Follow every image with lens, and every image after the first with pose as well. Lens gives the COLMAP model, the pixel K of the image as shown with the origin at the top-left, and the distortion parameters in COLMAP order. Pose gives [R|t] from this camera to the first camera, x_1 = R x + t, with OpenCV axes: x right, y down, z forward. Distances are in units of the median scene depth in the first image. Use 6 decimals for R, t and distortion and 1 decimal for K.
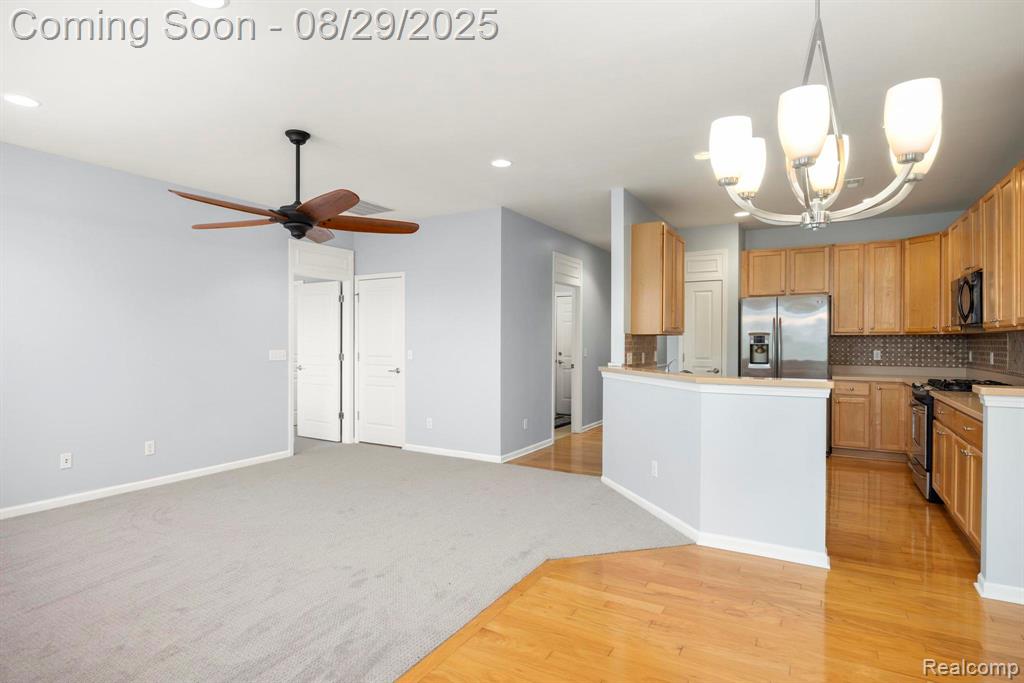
lens RADIAL K [[535.6, 0, 515.5], [0, 535.6, 342.4], [0, 0, 1]] dist [0.016602, -0.001286]
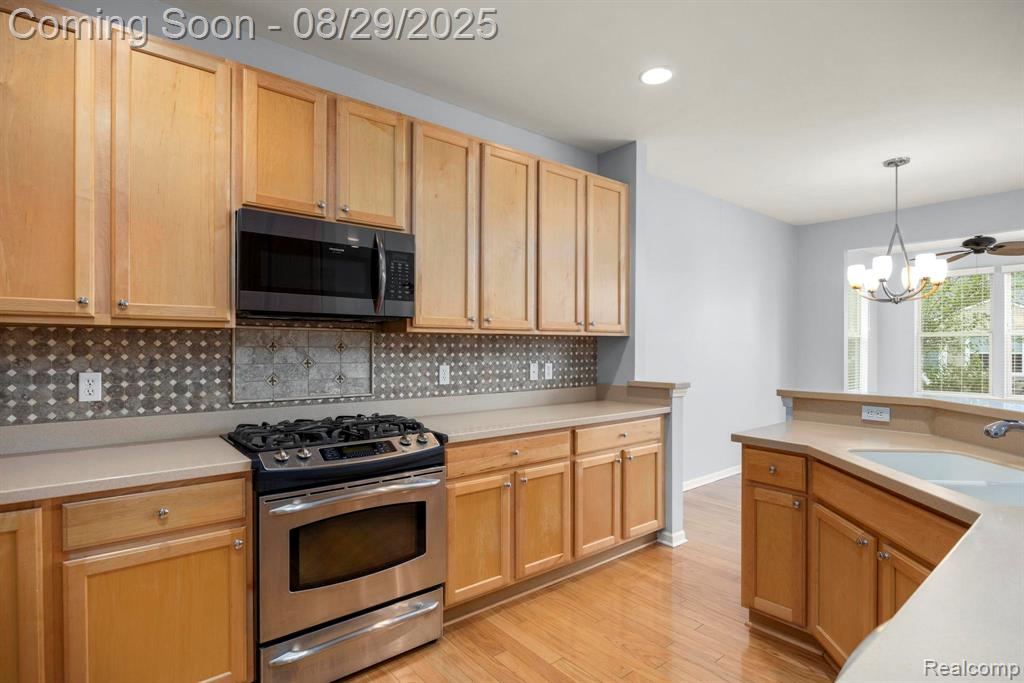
lens RADIAL K [[503.1, 0, 511.6], [0, 503.1, 343.5], [0, 0, 1]] dist [0.000442, 0.000640]
pose [[-0.937048, -0.016167, 0.348826, 0.389750], [-0.017136, 0.999853, 0.000307, -0.008392], [-0.348780, -0.005690, -0.937187, 1.263454]]
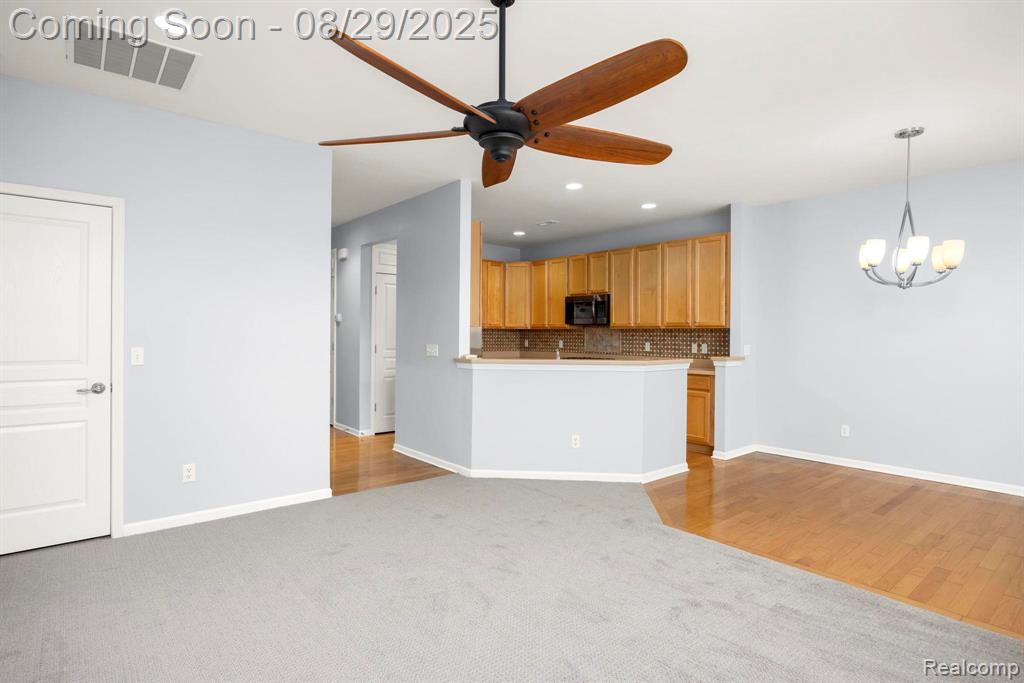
lens RADIAL K [[535.6, 0, 513.2], [0, 535.6, 338.9], [0, 0, 1]] dist [0.016602, -0.001286]
pose [[0.339725, -0.009368, 0.940478, -0.759916], [-0.009855, 0.999860, 0.013520, -0.007042], [-0.940473, -0.013861, 0.339585, 0.608555]]
